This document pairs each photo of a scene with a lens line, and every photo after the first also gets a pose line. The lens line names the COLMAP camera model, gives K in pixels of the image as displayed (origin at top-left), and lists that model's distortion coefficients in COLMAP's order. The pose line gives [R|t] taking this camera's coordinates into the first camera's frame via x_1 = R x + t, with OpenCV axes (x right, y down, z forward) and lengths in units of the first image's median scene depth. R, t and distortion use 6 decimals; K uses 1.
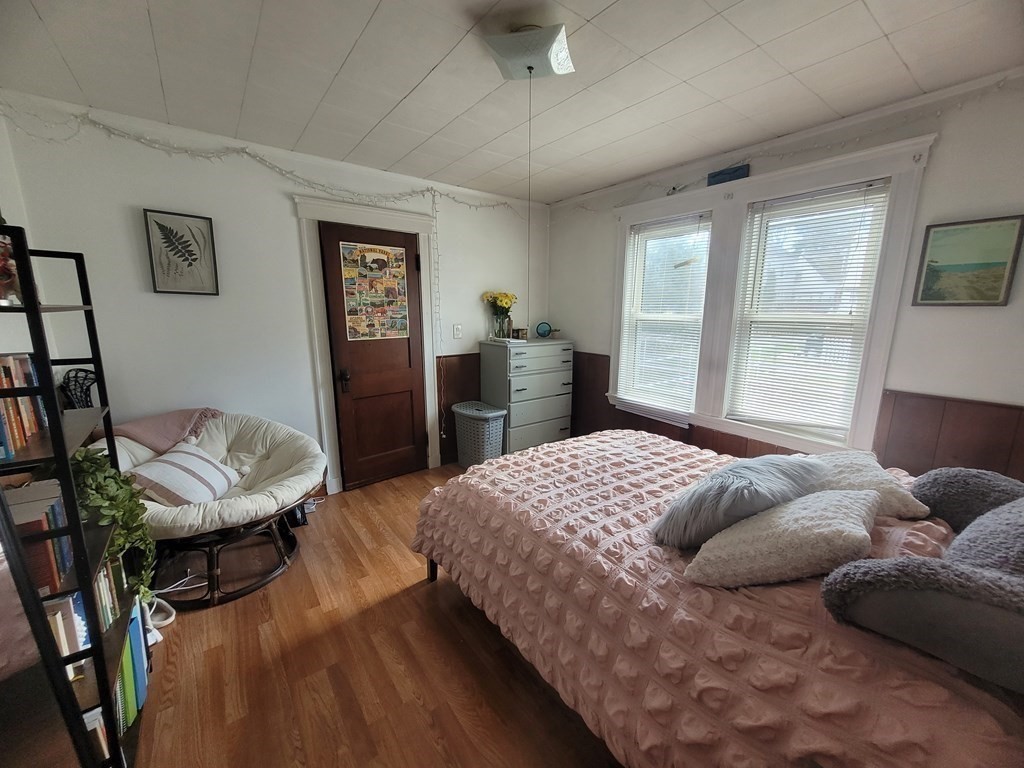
lens RADIAL K [[397.5, 0, 512.9], [0, 397.5, 382.0], [0, 0, 1]] dist [0.002296, 0.000523]
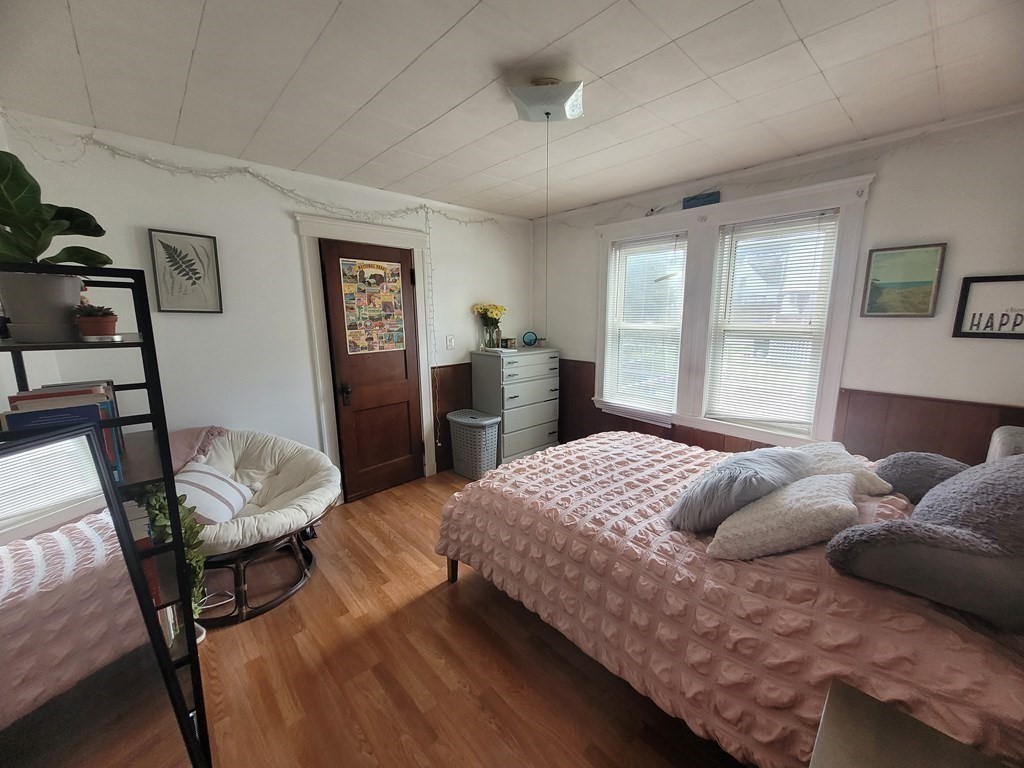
lens RADIAL K [[397.5, 0, 512.3], [0, 397.5, 382.3], [0, 0, 1]] dist [0.002296, 0.000523]
pose [[0.995480, -0.027855, 0.090799, -0.140090], [0.028878, 0.999533, -0.009971, -0.016277], [-0.090479, 0.012548, 0.995819, -0.080124]]
